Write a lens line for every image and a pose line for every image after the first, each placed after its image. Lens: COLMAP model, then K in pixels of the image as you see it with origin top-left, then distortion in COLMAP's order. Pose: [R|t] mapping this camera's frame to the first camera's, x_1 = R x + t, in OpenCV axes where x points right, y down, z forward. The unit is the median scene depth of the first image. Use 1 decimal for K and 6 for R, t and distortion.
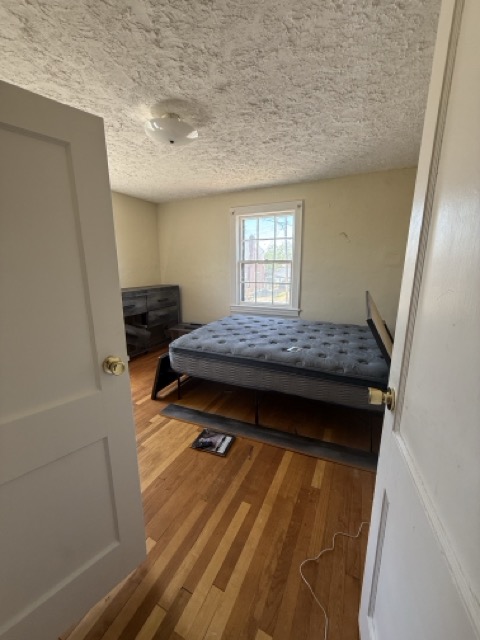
lens RADIAL K [[256.2, 0, 241.1], [0, 256.2, 320.4], [0, 0, 1]] dist [-0.007755, 0.000817]
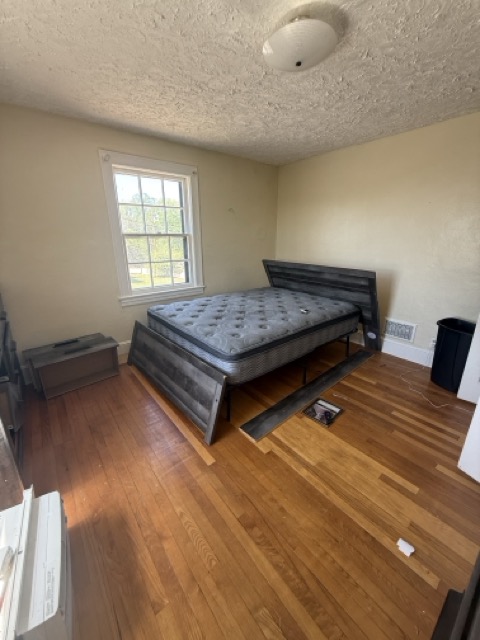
lens RADIAL K [[256.2, 0, 241.7], [0, 256.2, 320.5], [0, 0, 1]] dist [-0.007755, 0.000817]
pose [[0.429541, -0.276646, 0.859629, -0.631987], [0.195127, 0.957865, 0.210759, -0.101636], [-0.881714, 0.077207, 0.465424, 0.467218]]
